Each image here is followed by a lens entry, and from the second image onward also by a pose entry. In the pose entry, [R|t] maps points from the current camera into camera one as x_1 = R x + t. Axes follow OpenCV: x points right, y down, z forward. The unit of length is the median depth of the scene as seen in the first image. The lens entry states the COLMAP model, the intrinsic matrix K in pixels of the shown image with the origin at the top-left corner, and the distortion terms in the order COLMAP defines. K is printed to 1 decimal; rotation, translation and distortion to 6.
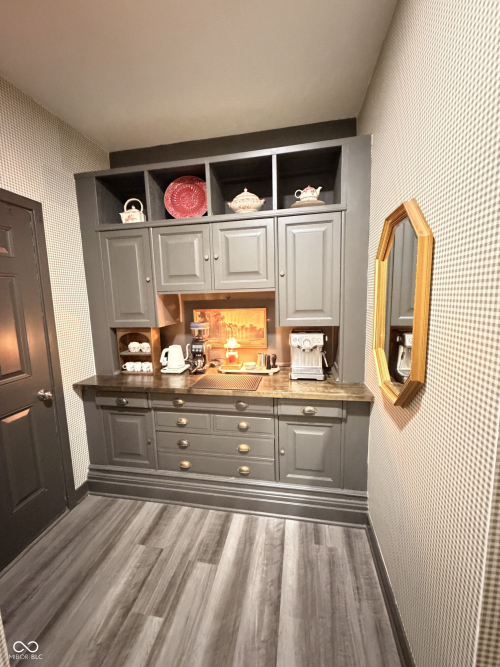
lens RADIAL K [[267.4, 0, 250.4], [0, 267.4, 332.3], [0, 0, 1]] dist [-0.002620, 0.000429]
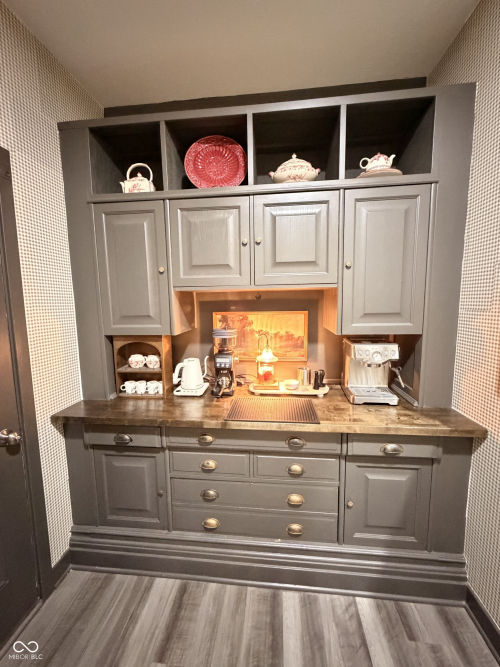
lens RADIAL K [[267.4, 0, 249.6], [0, 267.4, 332.0], [0, 0, 1]] dist [-0.002620, 0.000429]
pose [[0.996833, 0.002683, 0.079480, -0.208154], [-0.000908, 0.999749, -0.022370, -0.011908], [-0.079520, 0.022227, 0.996585, 0.263449]]
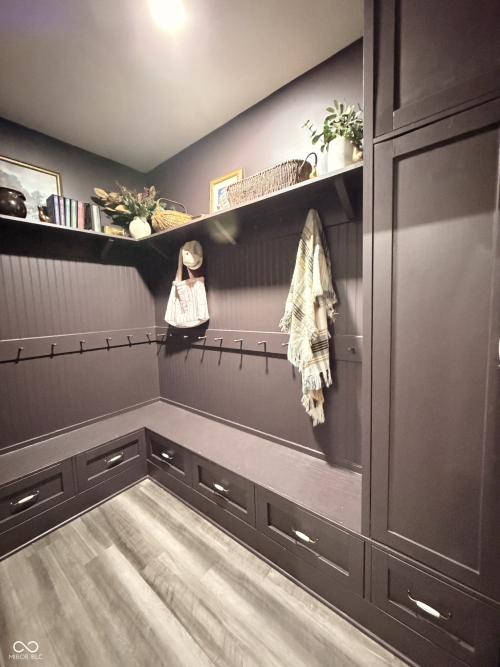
lens RADIAL K [[267.4, 0, 249.4], [0, 267.4, 332.7], [0, 0, 1]] dist [-0.002620, 0.000429]
pose [[0.480851, -0.076823, 0.873430, -0.607052], [0.134097, 0.990879, 0.013329, -0.023289], [-0.866487, 0.110715, 0.486767, 0.413678]]
